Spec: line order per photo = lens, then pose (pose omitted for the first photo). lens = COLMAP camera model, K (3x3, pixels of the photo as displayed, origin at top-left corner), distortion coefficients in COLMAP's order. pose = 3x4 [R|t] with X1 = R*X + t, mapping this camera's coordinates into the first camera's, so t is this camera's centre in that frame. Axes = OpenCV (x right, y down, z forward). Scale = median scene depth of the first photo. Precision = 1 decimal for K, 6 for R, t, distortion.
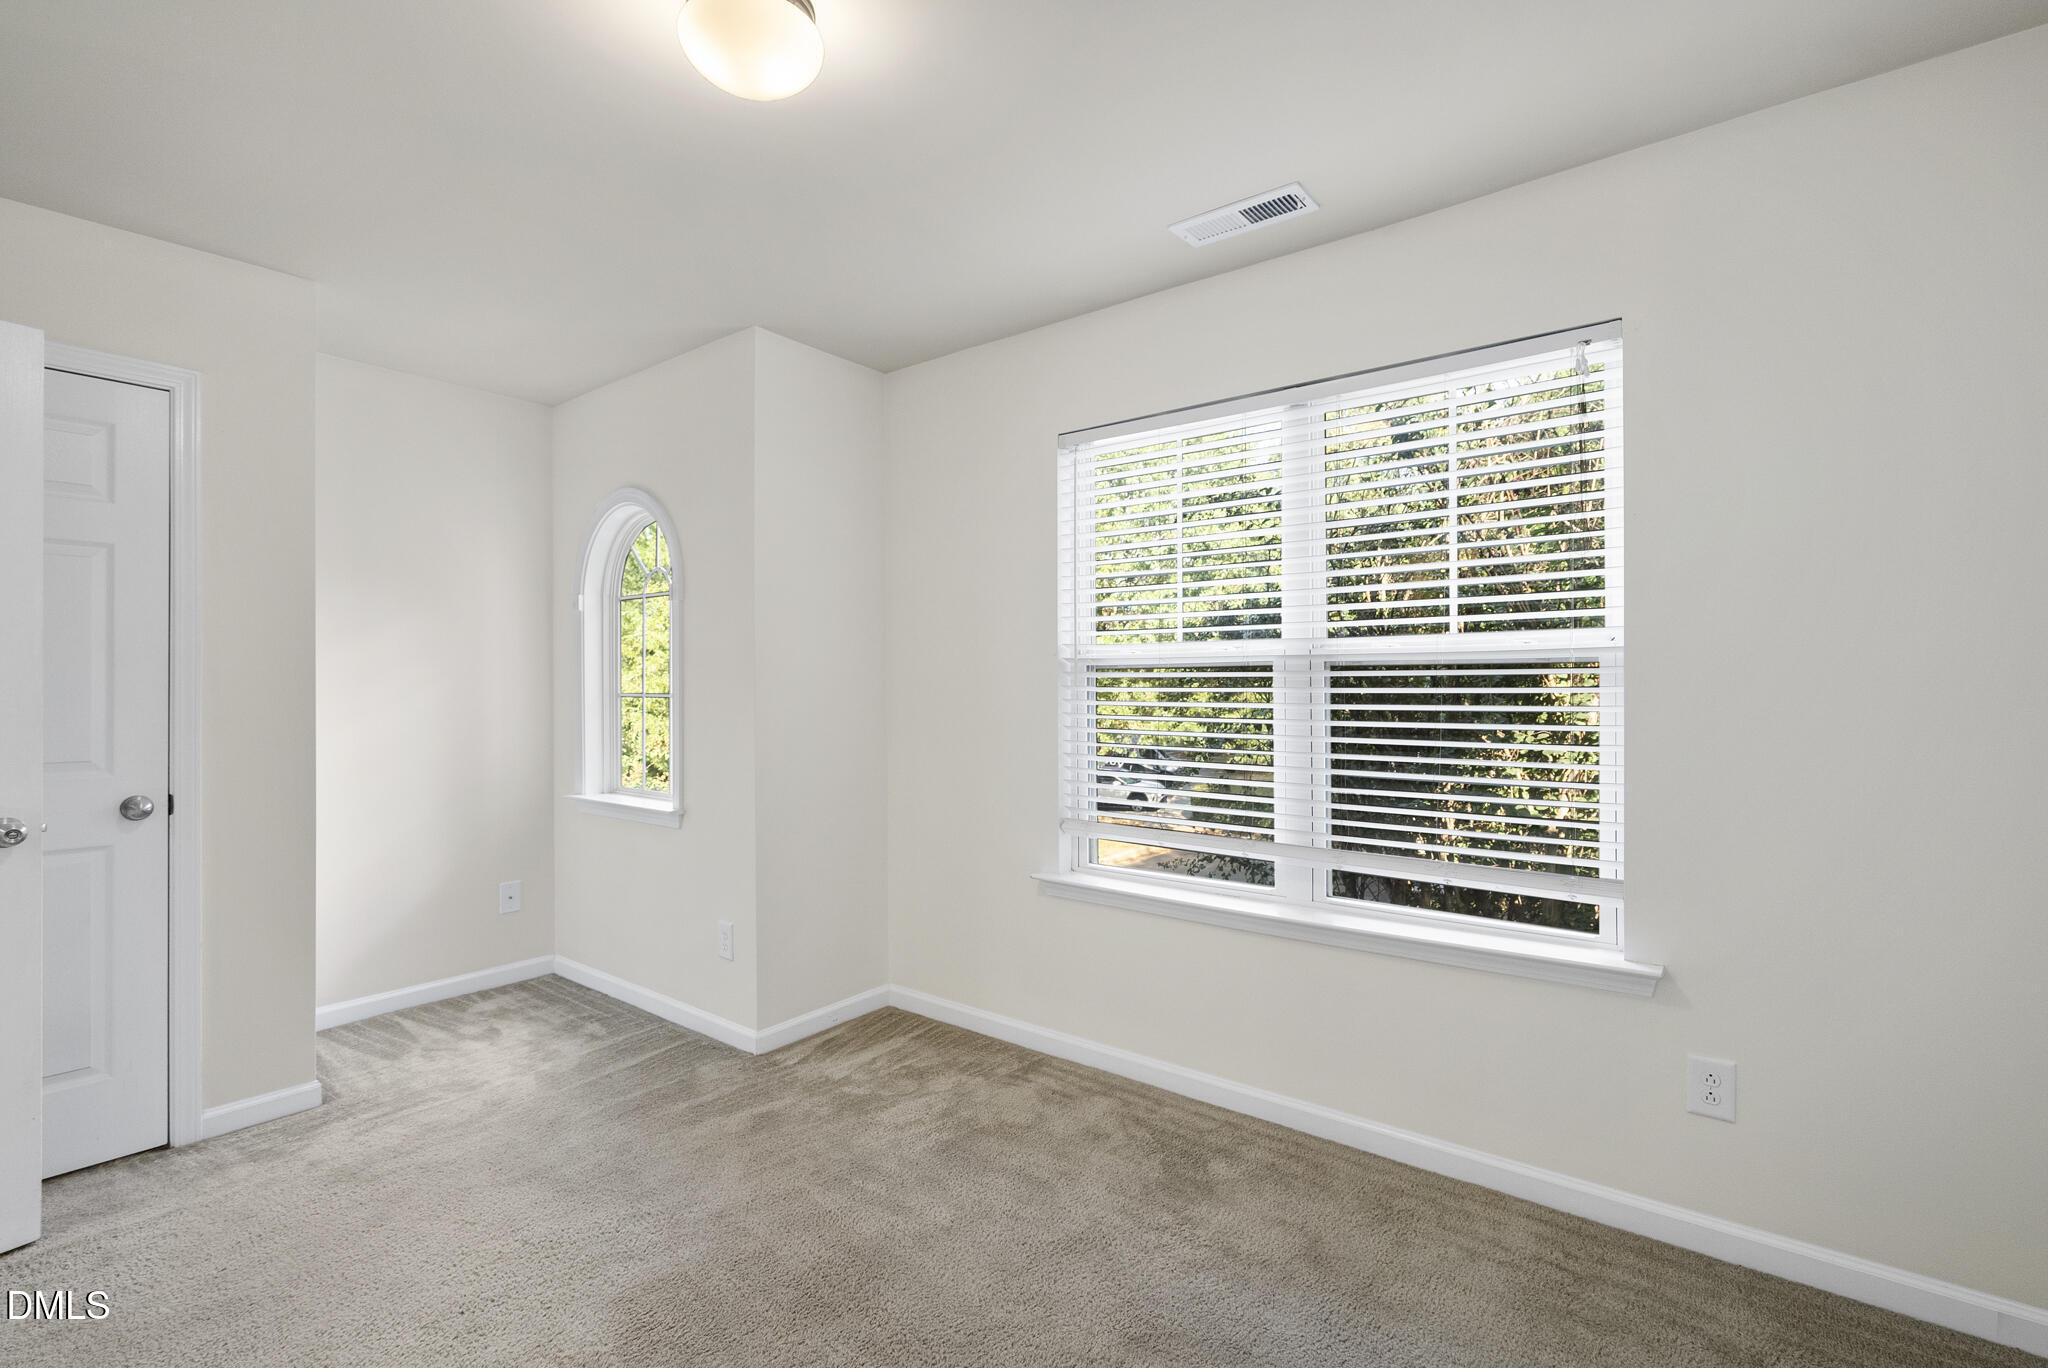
lens RADIAL K [[939.7, 0, 1024.0], [0, 939.7, 684.0], [0, 0, 1]] dist [-0.003779, 0.000972]
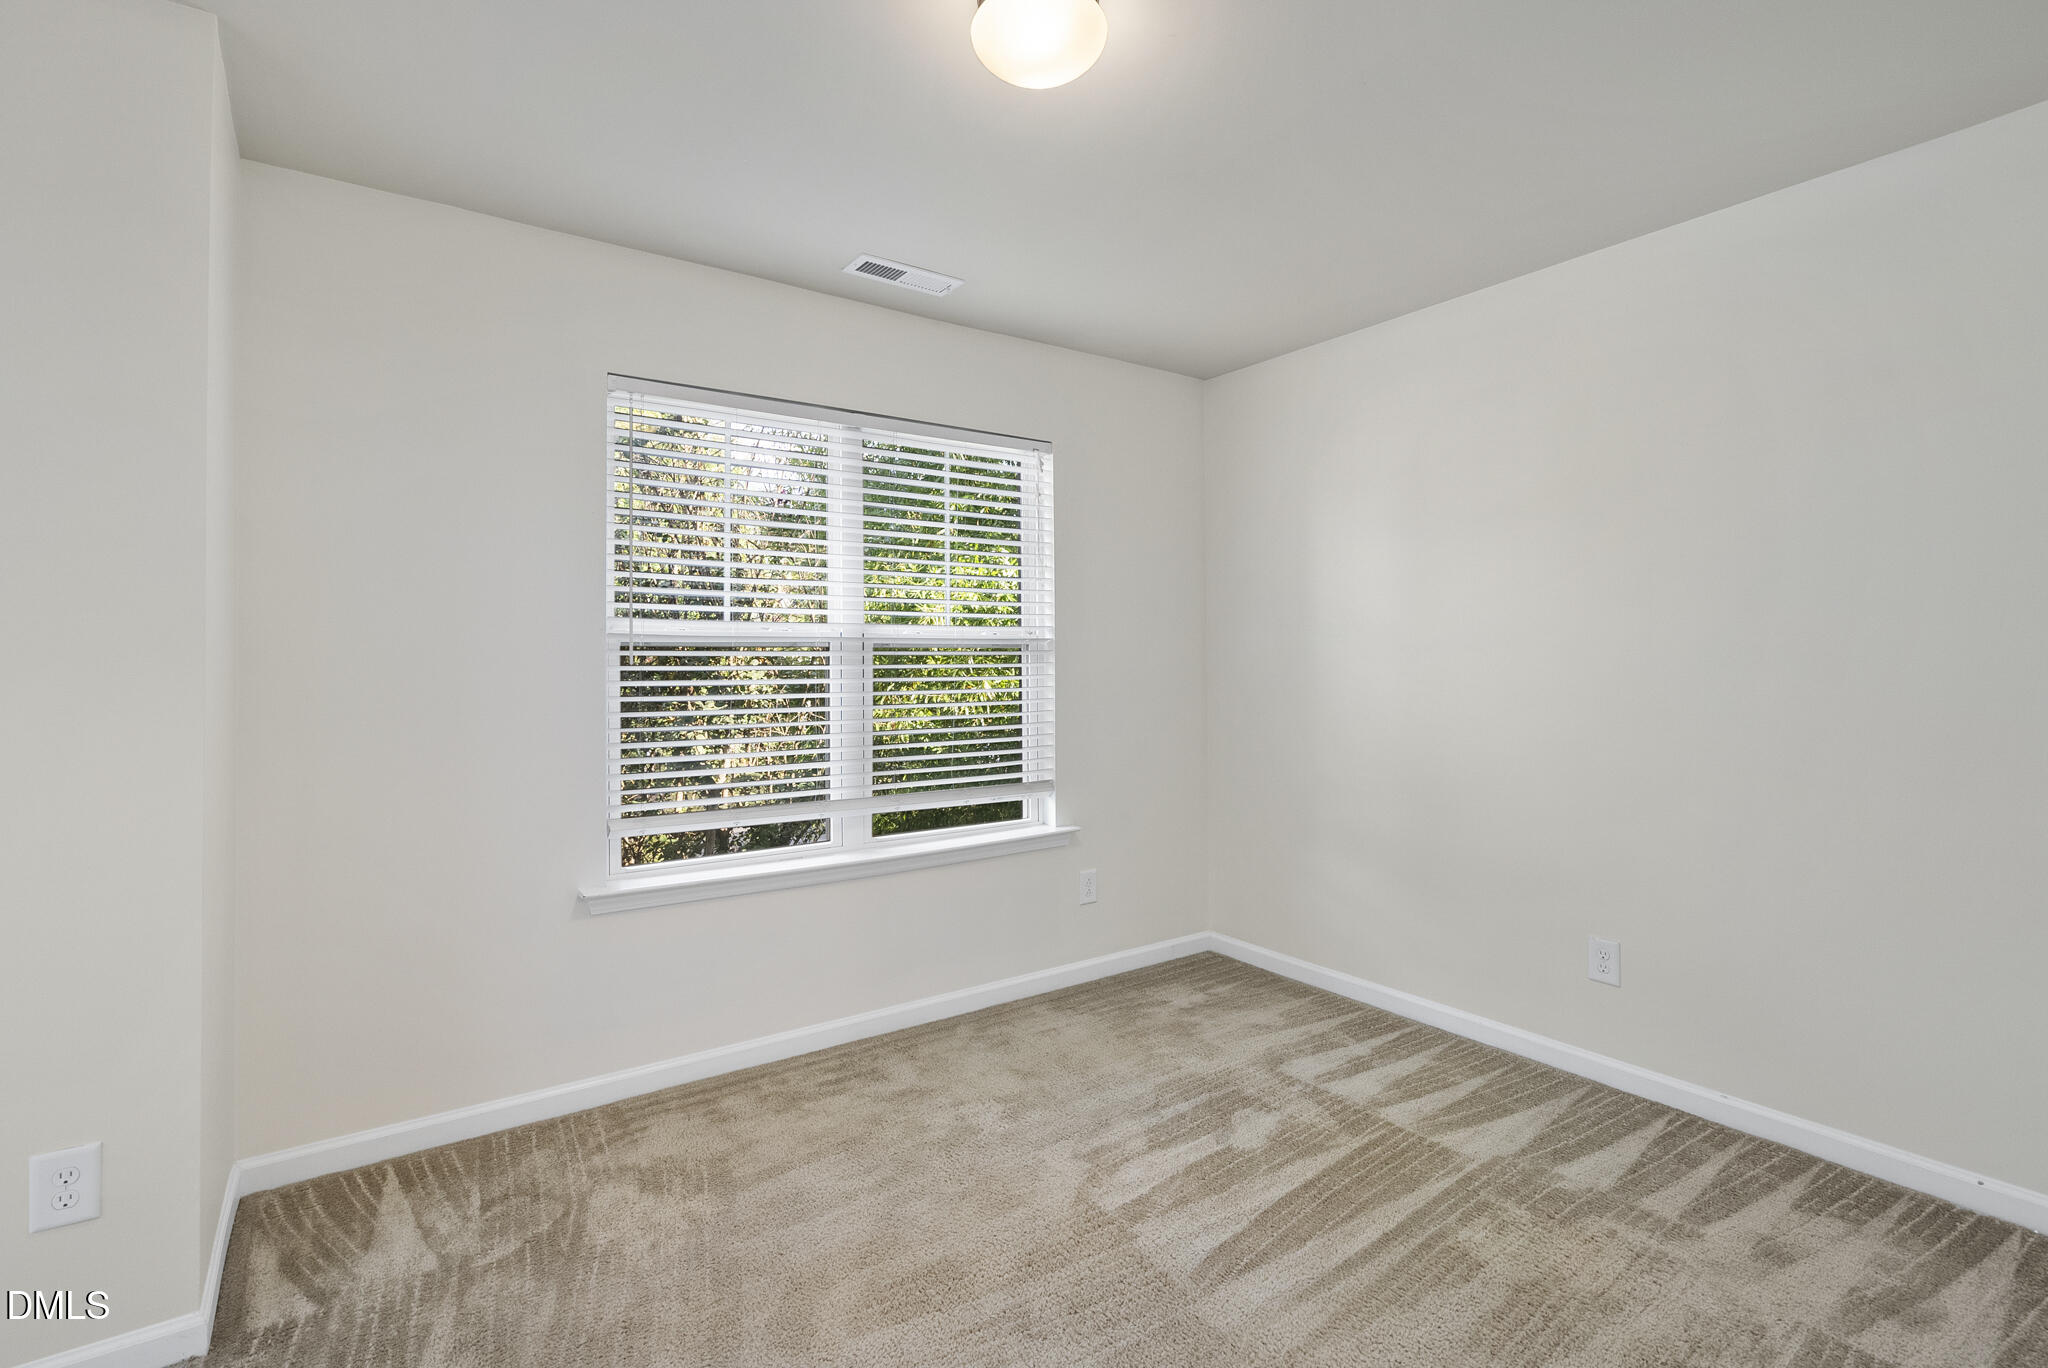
lens RADIAL K [[949.8, 0, 1022.1], [0, 949.8, 642.0], [0, 0, 1]] dist [0.000205, 0.000218]
pose [[0.283184, 0.022515, 0.958801, -0.782649], [0.009730, 0.999606, -0.026347, 0.008540], [-0.959016, 0.016790, 0.282854, 0.448388]]
